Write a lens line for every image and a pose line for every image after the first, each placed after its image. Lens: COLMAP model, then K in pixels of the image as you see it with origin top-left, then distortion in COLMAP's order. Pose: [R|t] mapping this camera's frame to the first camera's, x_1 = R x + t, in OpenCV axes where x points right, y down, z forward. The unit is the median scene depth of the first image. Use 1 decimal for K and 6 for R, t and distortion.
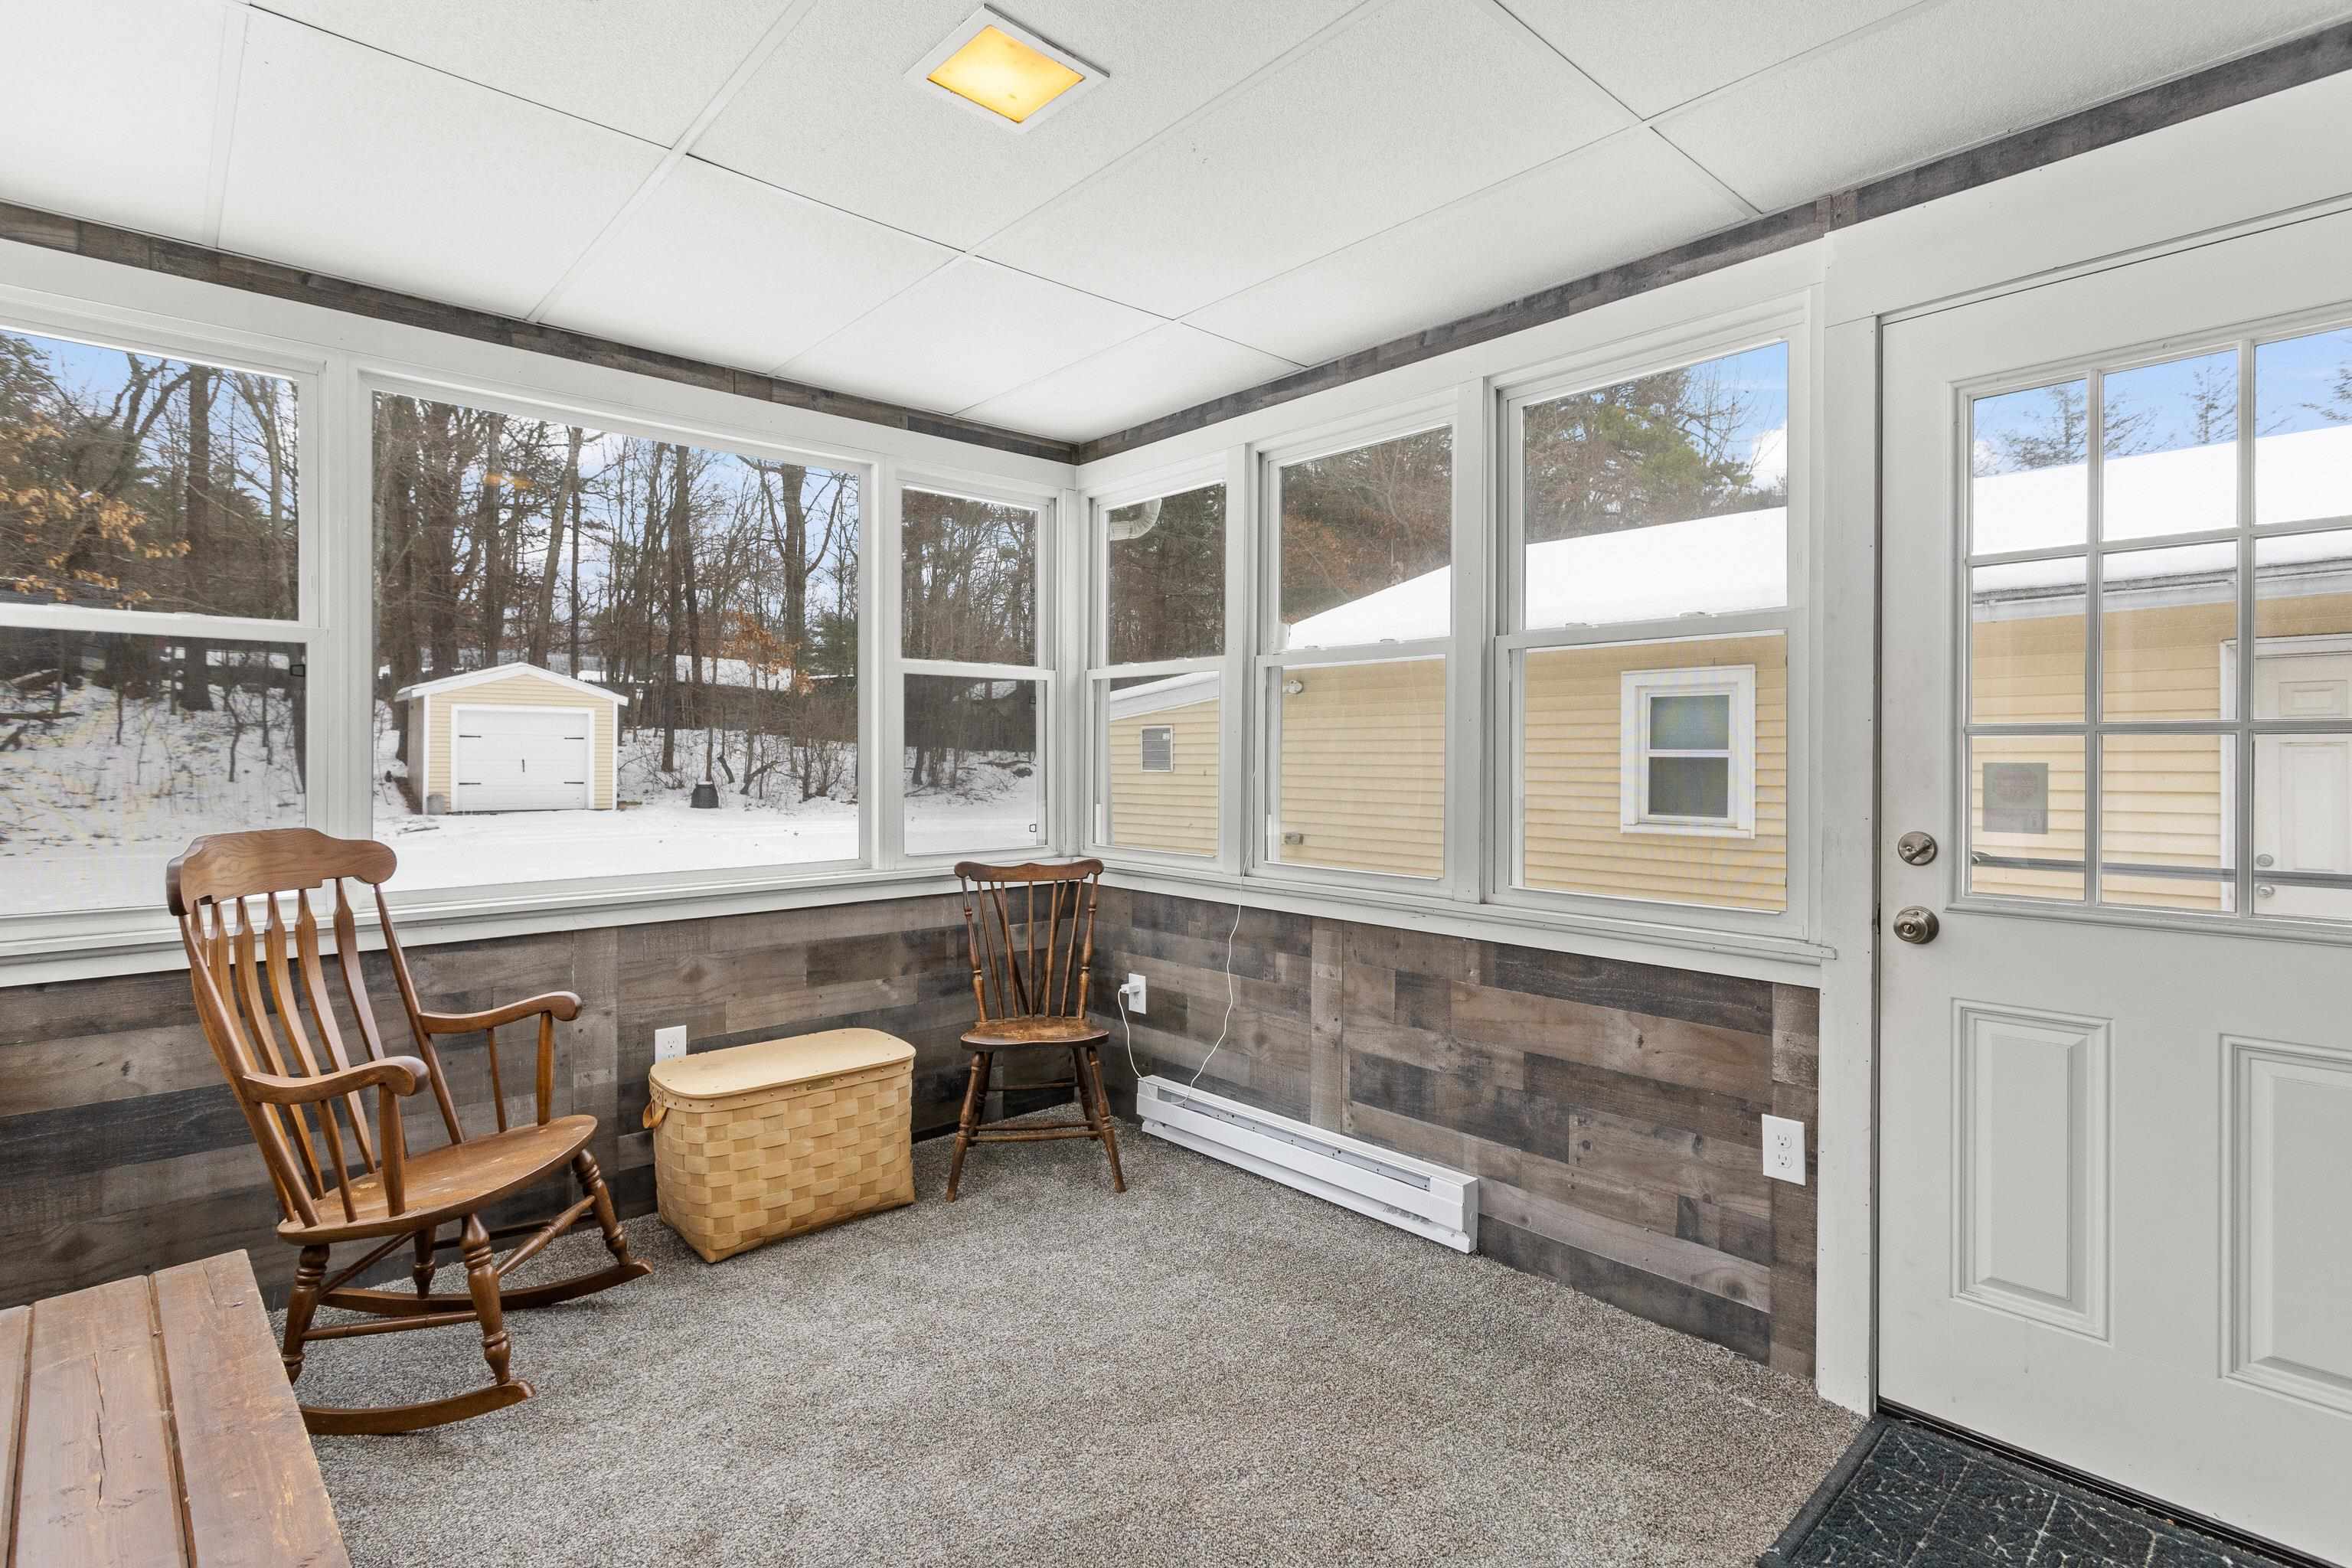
lens RADIAL K [[1128.4, 0, 1179.7], [0, 1128.4, 757.5], [0, 0, 1]] dist [0.000544, 0.000175]
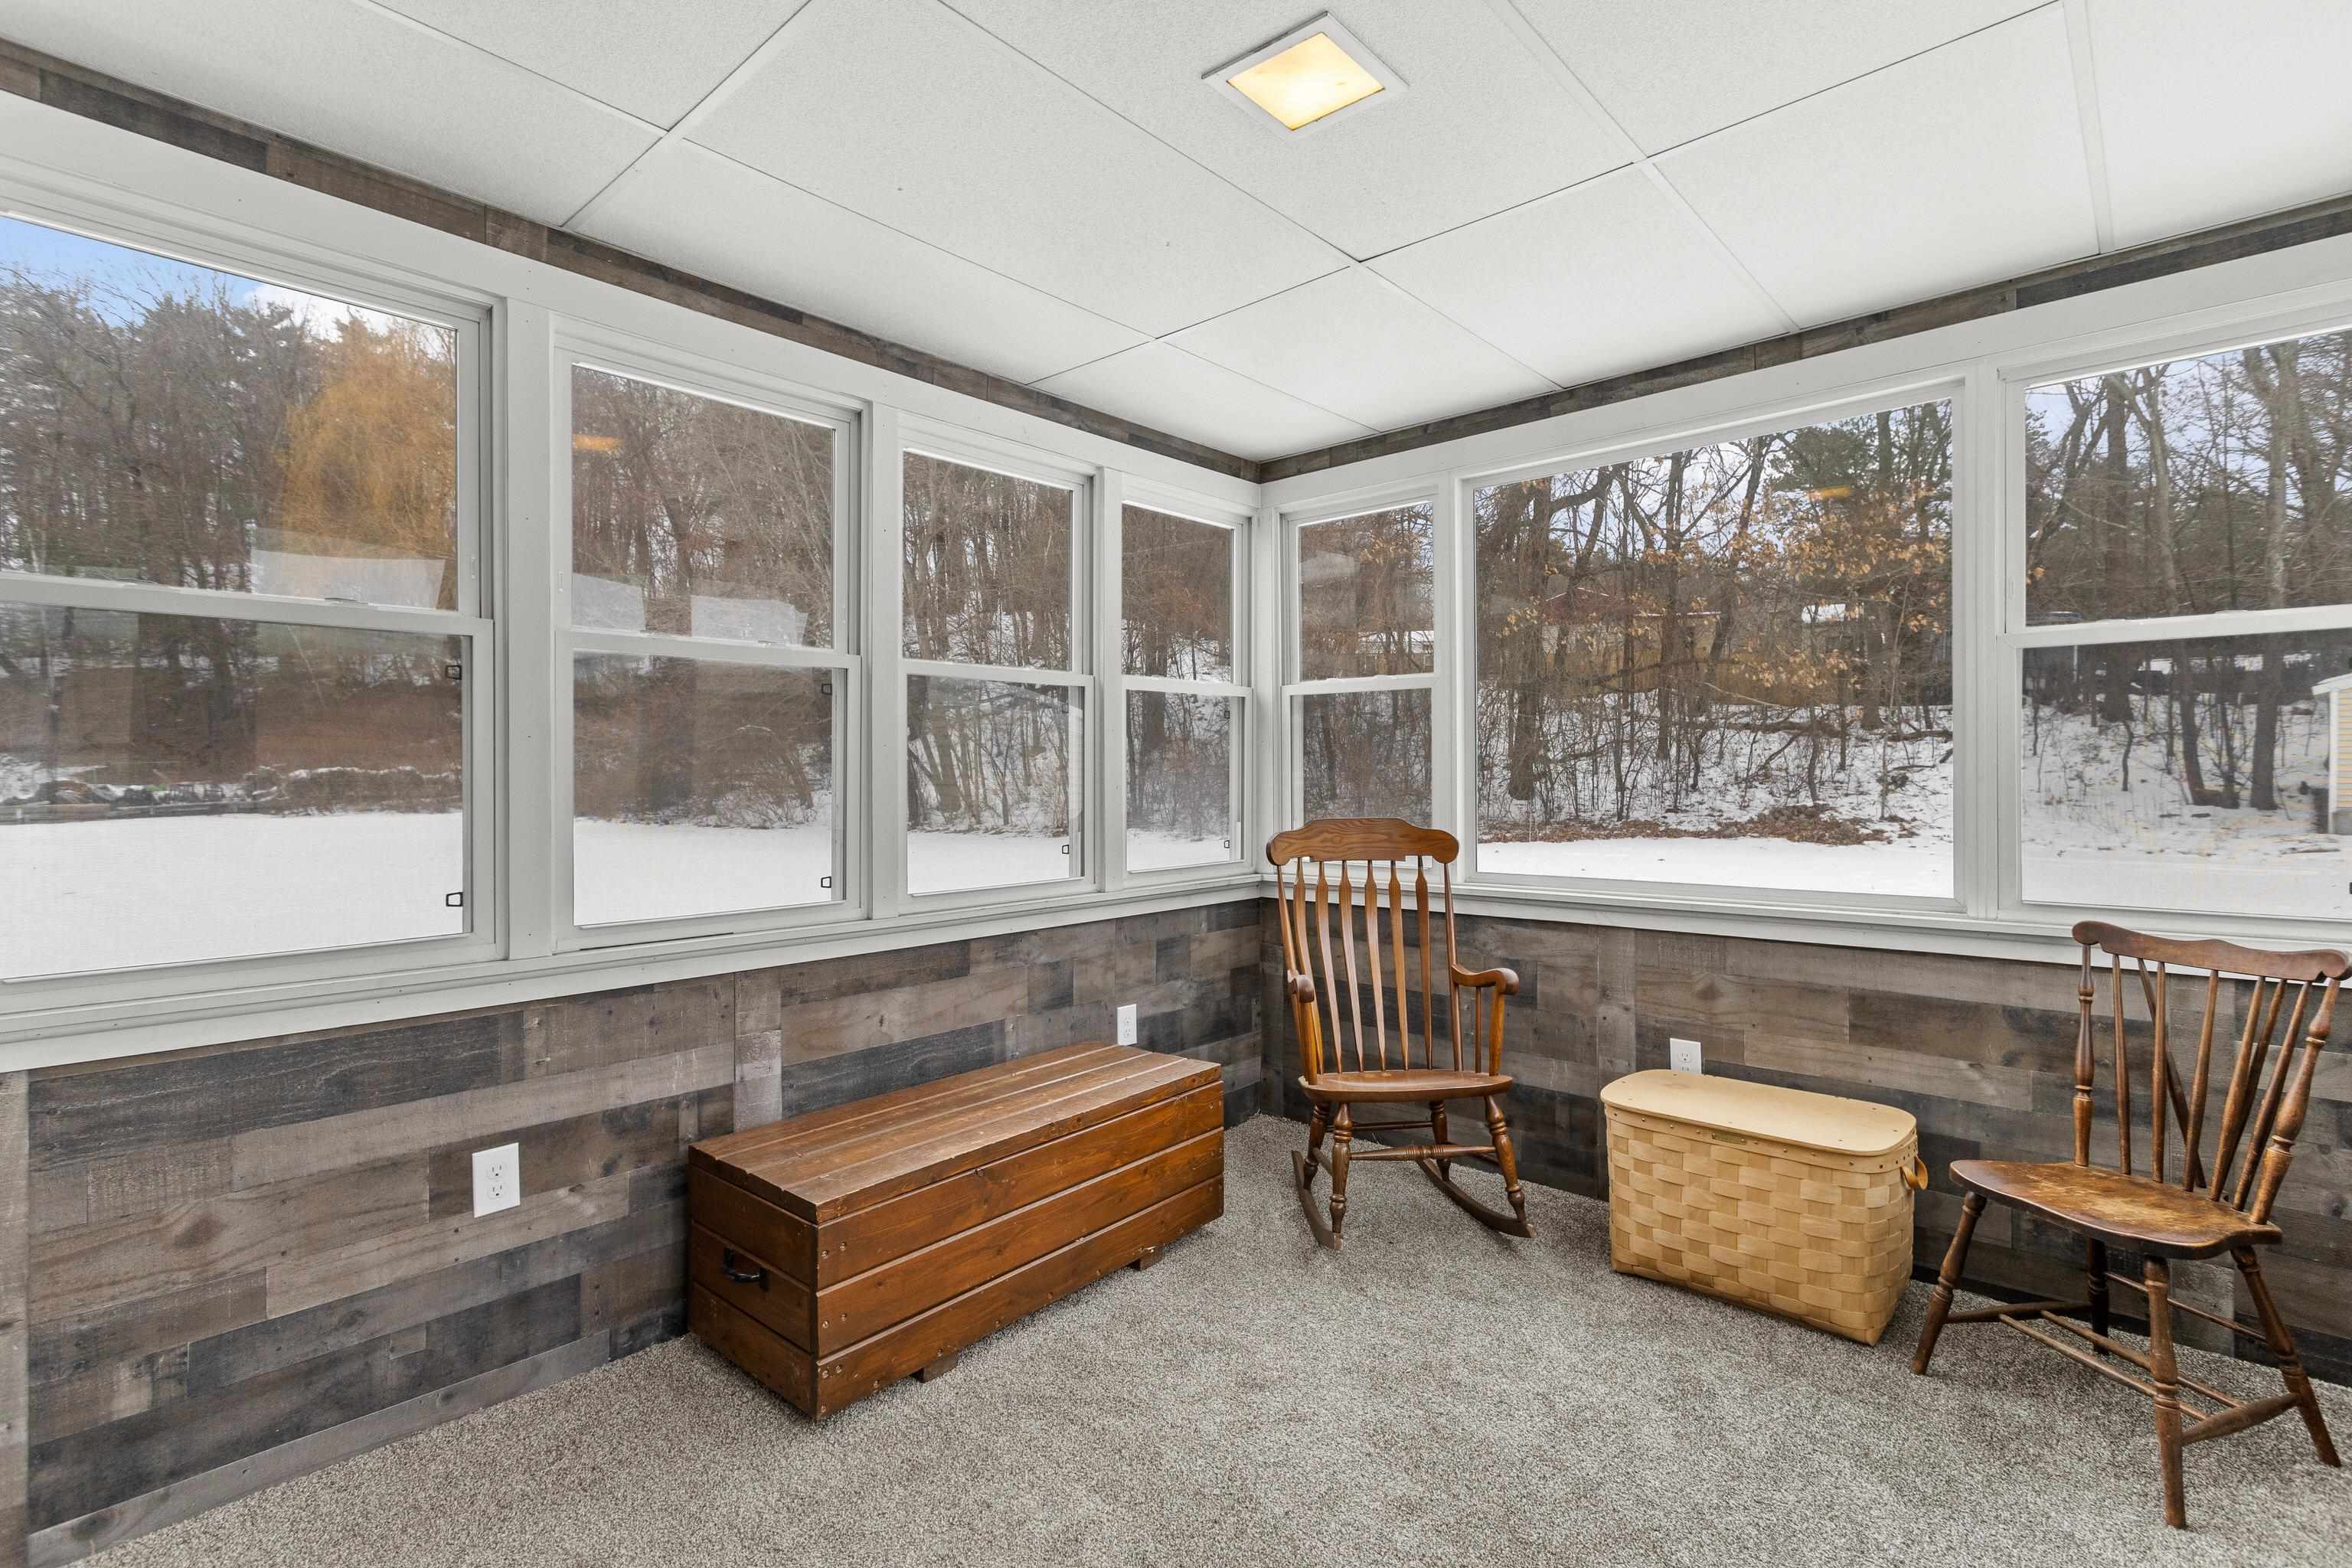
lens RADIAL K [[1108.9, 0, 1181.4], [0, 1108.9, 775.8], [0, 0, 1]] dist [-0.000703, 0.001581]
pose [[0.099113, 0.002373, -0.995073, 0.485137], [0.005765, 0.999979, 0.002959, 0.001527], [0.995059, -0.006030, 0.099098, 0.475238]]
